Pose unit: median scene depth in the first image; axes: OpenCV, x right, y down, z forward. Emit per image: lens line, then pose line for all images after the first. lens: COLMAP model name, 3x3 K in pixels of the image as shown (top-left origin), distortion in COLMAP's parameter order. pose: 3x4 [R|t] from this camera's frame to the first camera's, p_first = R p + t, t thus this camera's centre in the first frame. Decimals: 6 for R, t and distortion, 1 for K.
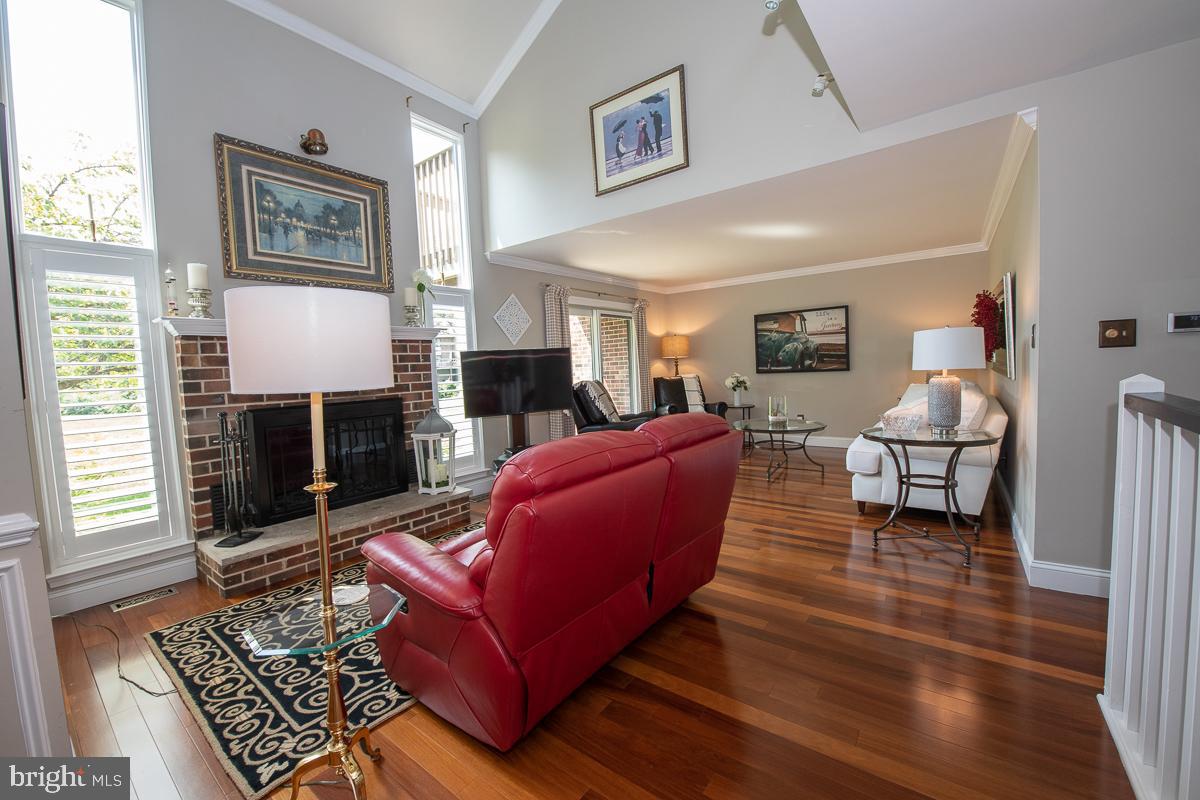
lens RADIAL K [[475.8, 0, 605.7], [0, 475.8, 396.4], [0, 0, 1]] dist [-0.023768, 0.000123]
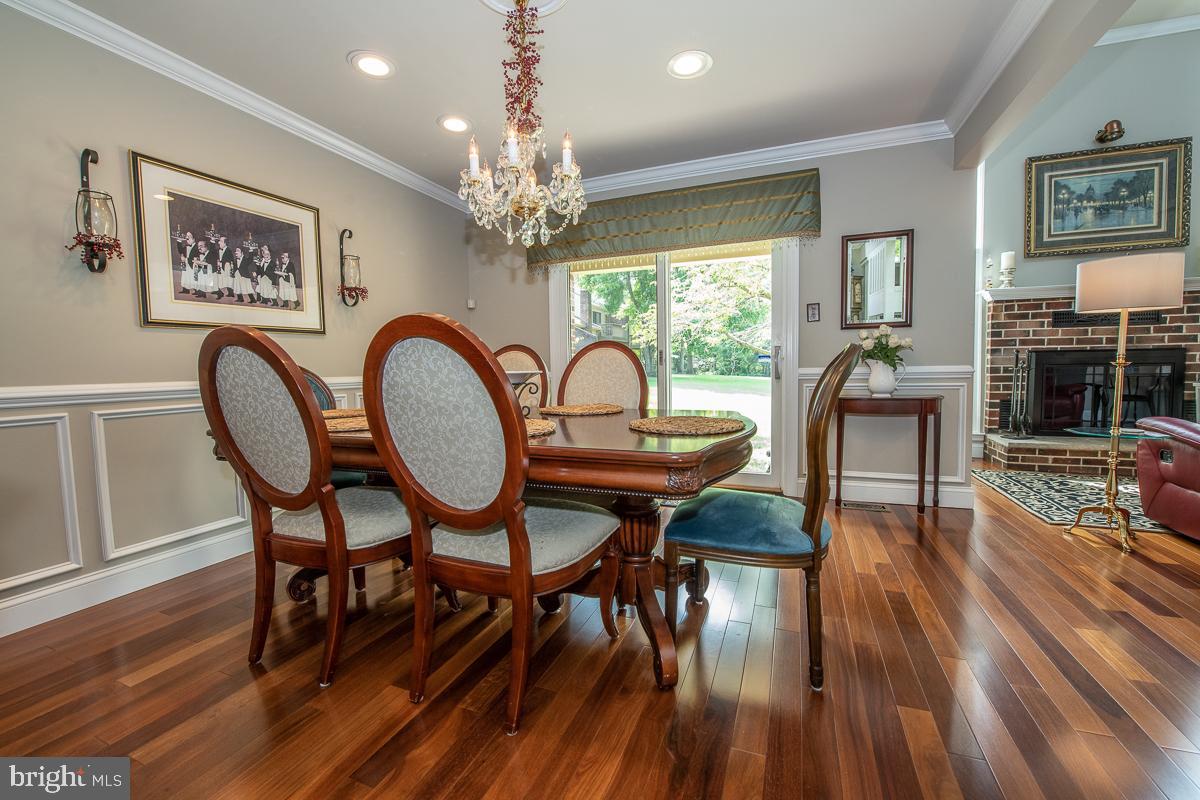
lens RADIAL K [[475.8, 0, 605.4], [0, 475.8, 393.7], [0, 0, 1]] dist [-0.023768, 0.000123]
pose [[0.255803, 0.094989, -0.962051, 0.252425], [-0.050573, 0.995113, 0.084807, 0.096528], [0.965405, 0.026960, 0.259357, -0.560693]]
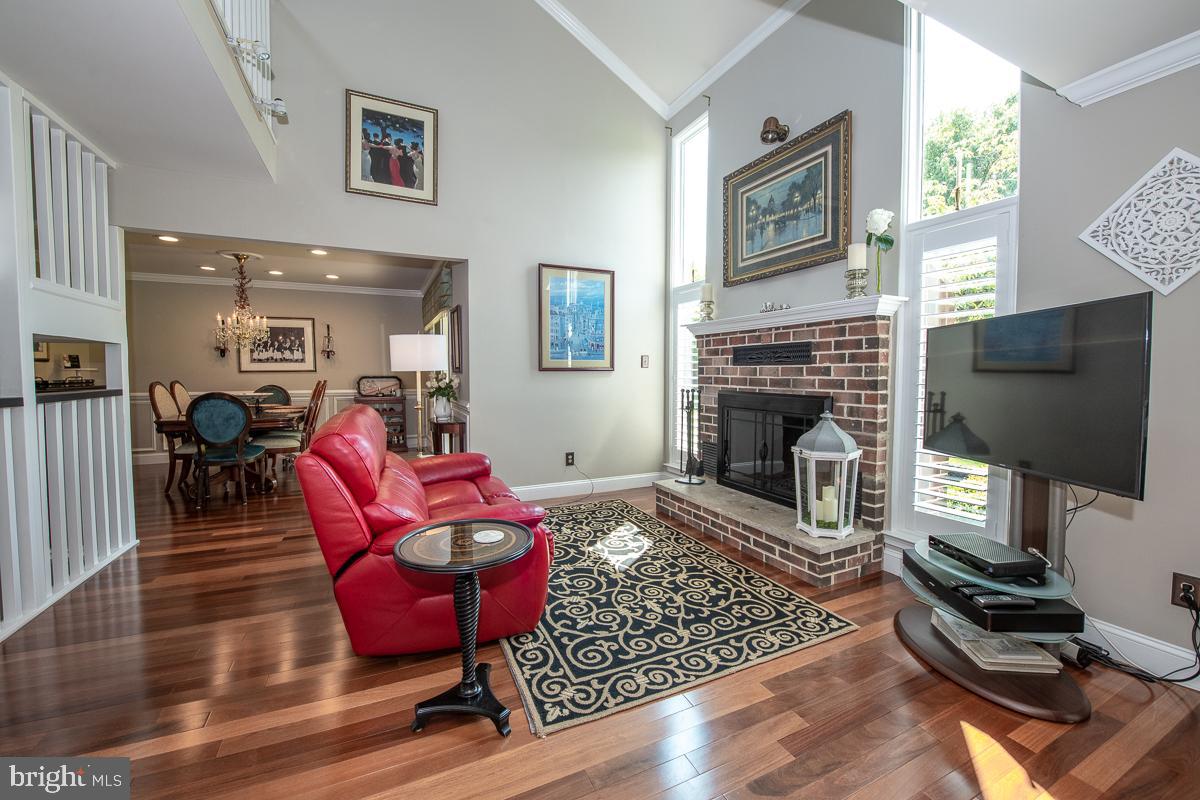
lens RADIAL K [[475.8, 0, 607.4], [0, 475.8, 394.8], [0, 0, 1]] dist [-0.023768, 0.000123]
pose [[-0.463482, 0.087264, -0.881799, 0.489319], [-0.032778, 0.992770, 0.115474, -0.092231], [0.885500, 0.082423, -0.457271, 1.234271]]
